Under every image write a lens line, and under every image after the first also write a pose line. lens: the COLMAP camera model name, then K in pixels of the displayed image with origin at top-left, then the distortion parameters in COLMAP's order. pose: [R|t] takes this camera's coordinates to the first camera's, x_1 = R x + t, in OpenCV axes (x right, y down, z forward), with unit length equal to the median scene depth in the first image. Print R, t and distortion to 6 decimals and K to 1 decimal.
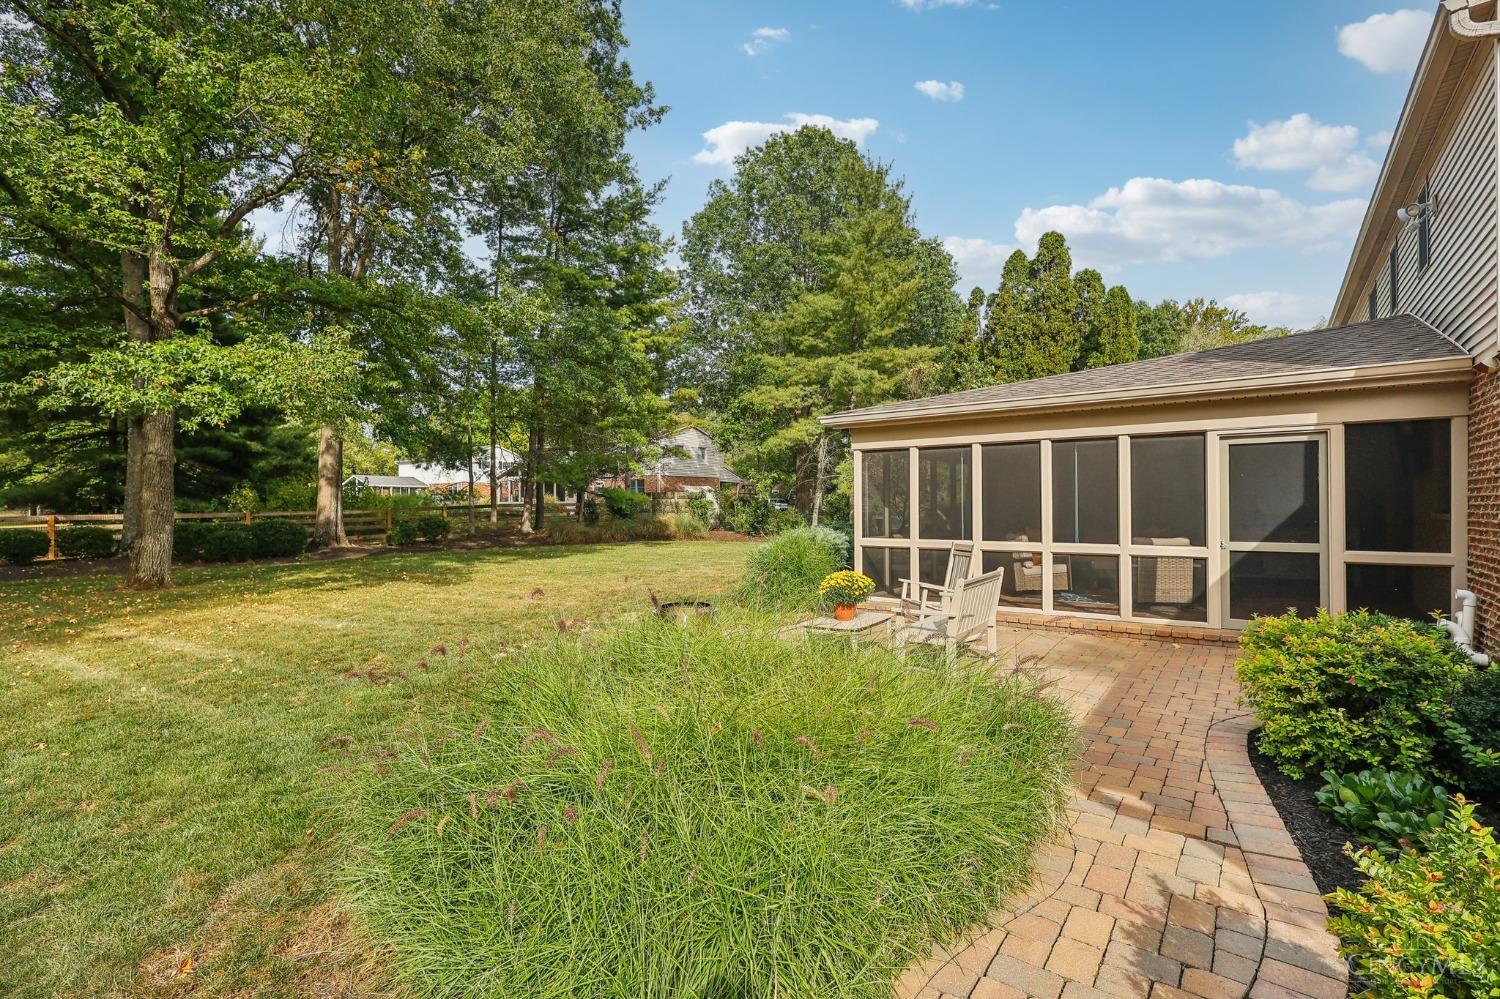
lens RADIAL K [[694.4, 0, 750.0], [0, 694.4, 499.5], [0, 0, 1]] dist [-0.024514, -0.000217]
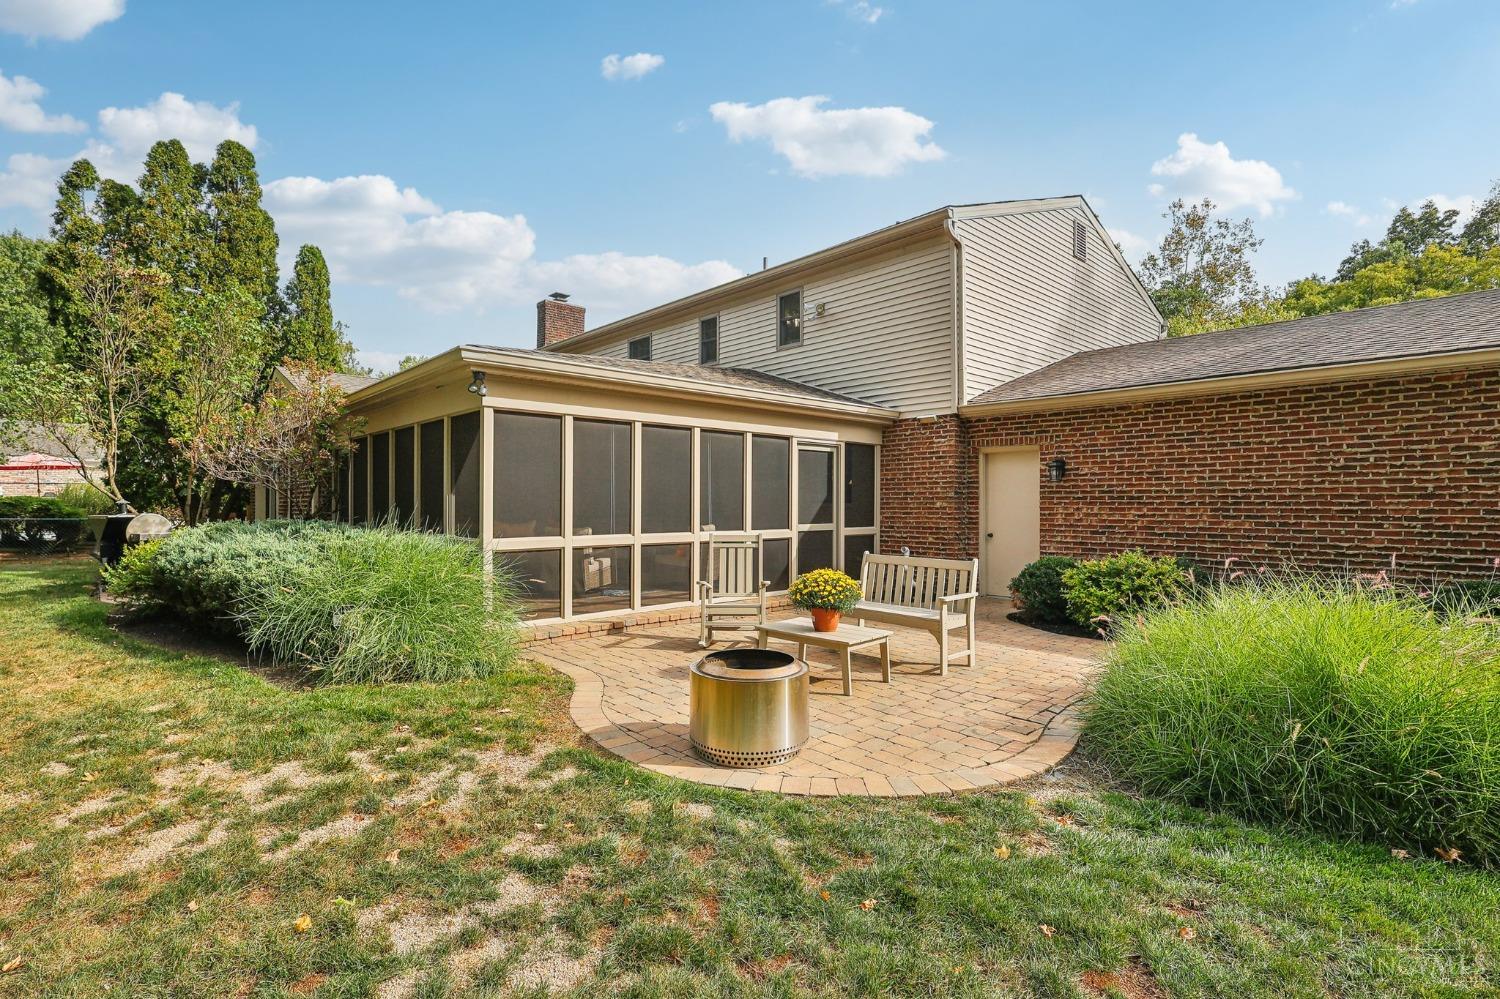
lens RADIAL K [[710.4, 0, 750.0], [0, 710.4, 499.5], [0, 0, 1]] dist [-0.004624, -0.000572]
pose [[0.185350, 0.013037, 0.982586, -0.207615], [-0.009538, 0.999889, -0.011467, 0.010198], [-0.982626, -0.007246, 0.185454, 0.276773]]
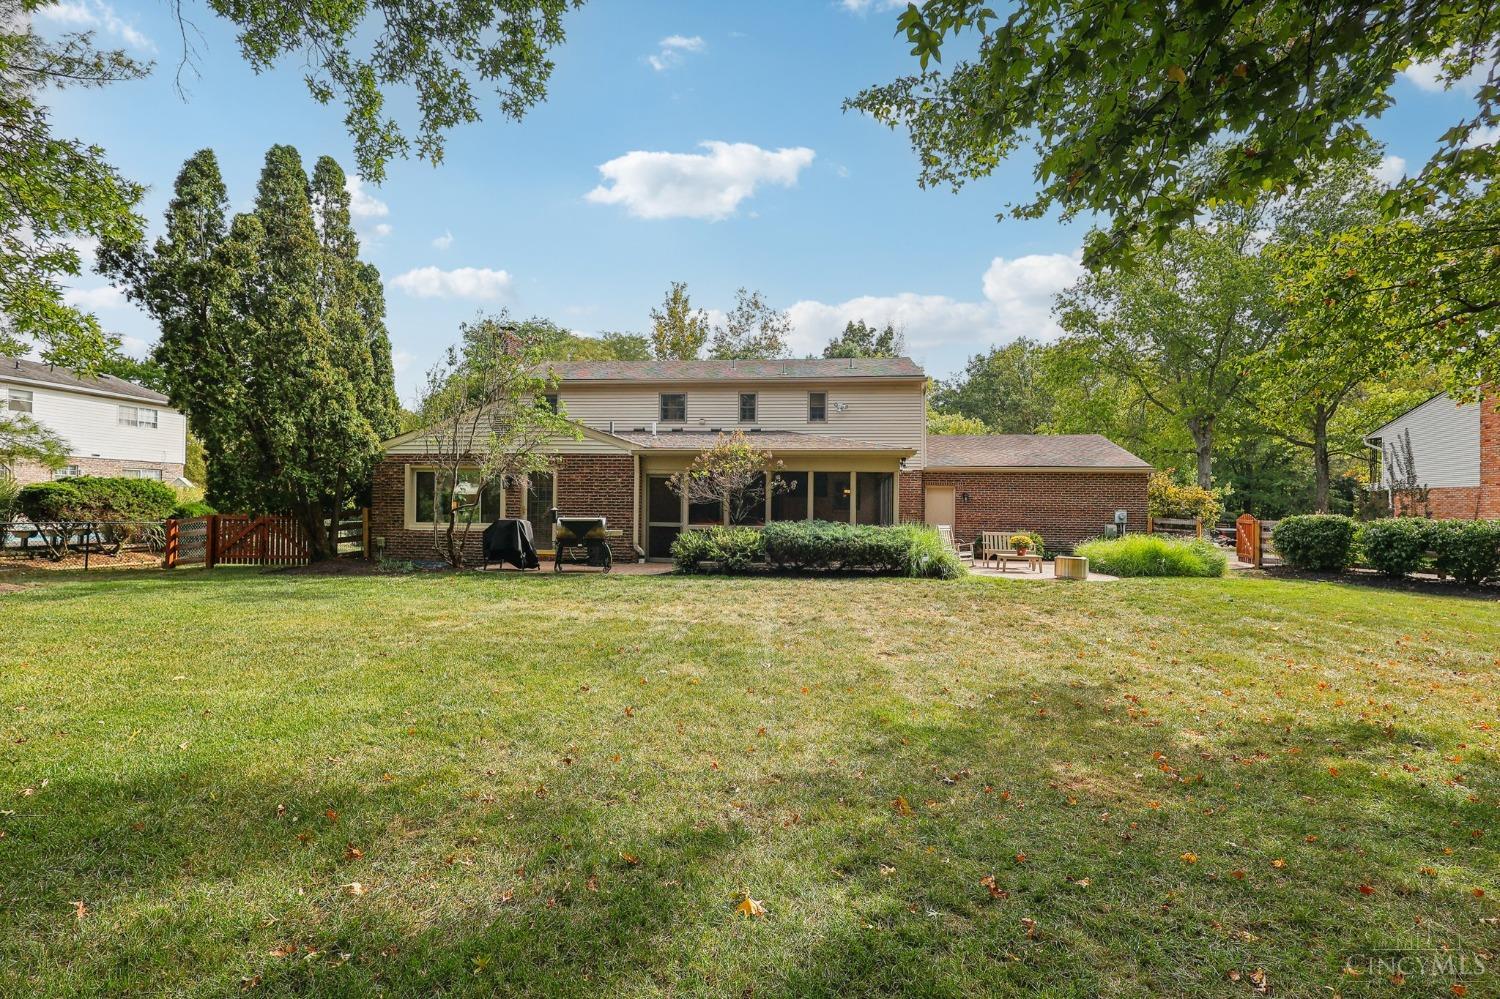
lens RADIAL K [[694.4, 0, 750.0], [0, 694.4, 499.5], [0, 0, 1]] dist [-0.024514, -0.000217]
pose [[-0.508427, 0.000045, 0.861105, -0.448617], [-0.014737, 0.999853, -0.008754, 0.003861], [-0.860979, -0.017141, -0.508352, 0.909211]]
